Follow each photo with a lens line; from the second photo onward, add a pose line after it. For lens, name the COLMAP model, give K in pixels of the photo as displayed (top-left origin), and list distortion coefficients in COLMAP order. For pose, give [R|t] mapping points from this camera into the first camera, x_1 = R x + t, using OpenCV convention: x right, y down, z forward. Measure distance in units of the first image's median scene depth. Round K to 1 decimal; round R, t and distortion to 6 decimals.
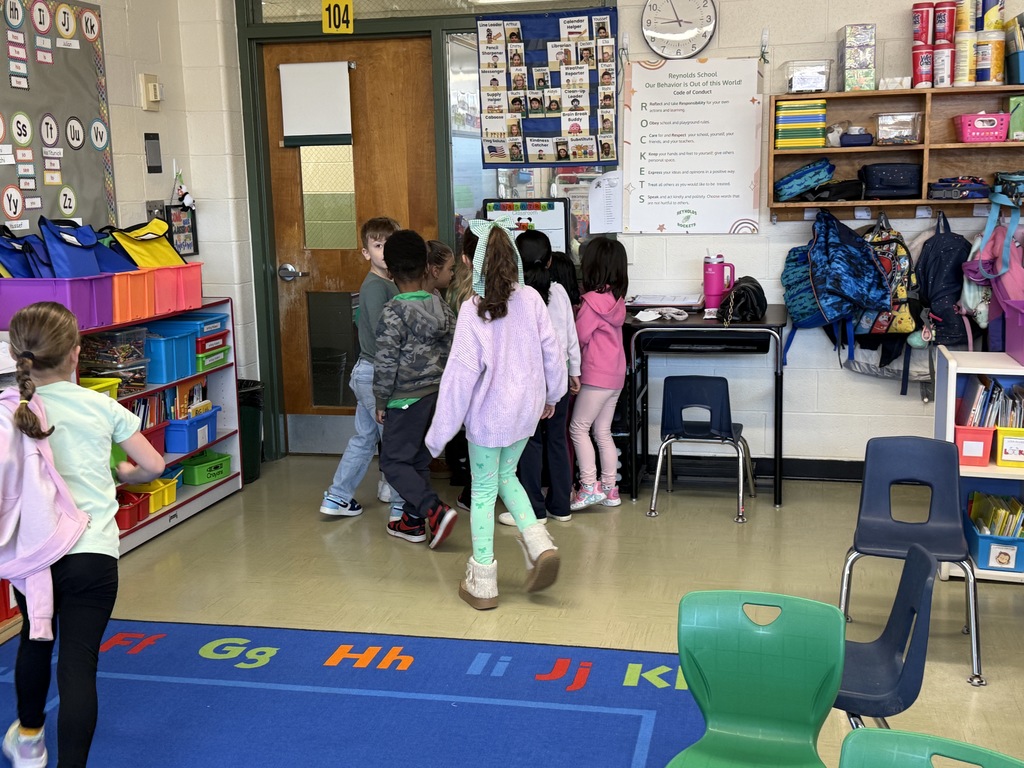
lens RADIAL K [[1218.3, 0, 511.8], [0, 1218.3, 383.2], [0, 0, 1]] dist [0.096143, 0.000000]
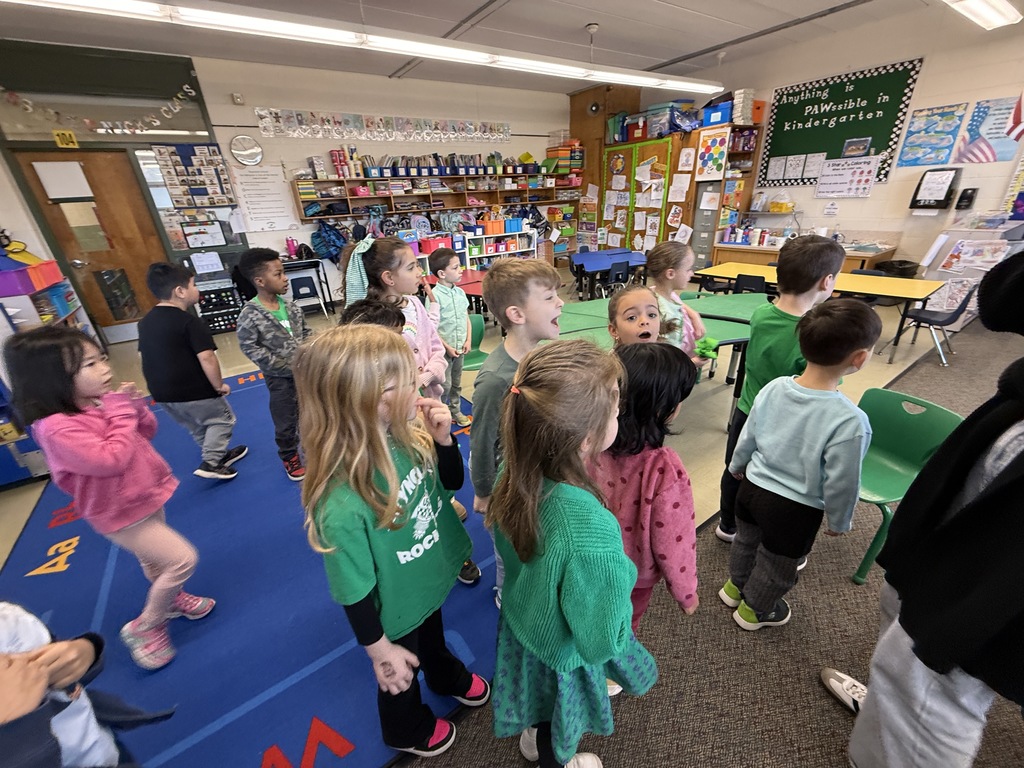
lens RADIAL K [[409.2, 0, 514.9], [0, 409.2, 383.7], [0, 0, 1]] dist [-0.001375, -0.000654]
pose [[0.673281, -0.323032, 0.665089, -0.236500], [0.159157, 0.941745, 0.296286, 0.024276], [-0.722054, -0.093630, 0.685472, -0.117858]]
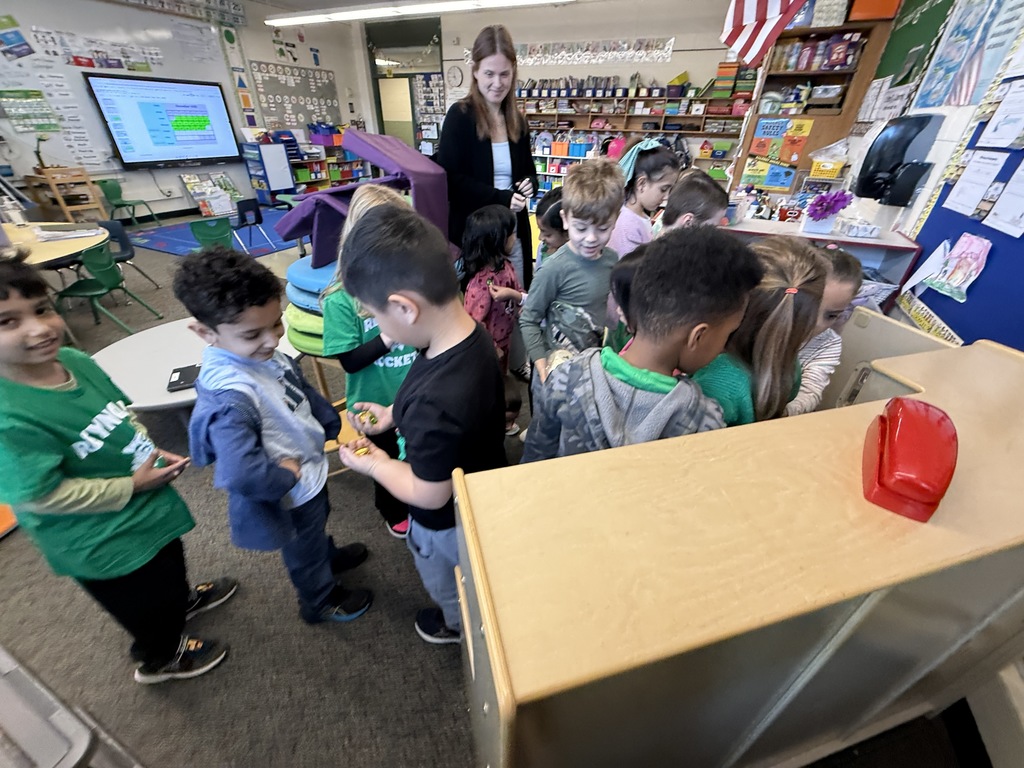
lens RADIAL K [[409.2, 0, 513.1], [0, 409.2, 382.4], [0, 0, 1]] dist [-0.001375, -0.000654]
pose [[0.971631, 0.157813, -0.176149, 0.748847], [-0.076783, 0.914955, 0.396184, 0.106355], [0.223691, -0.371419, 0.901116, -0.654104]]
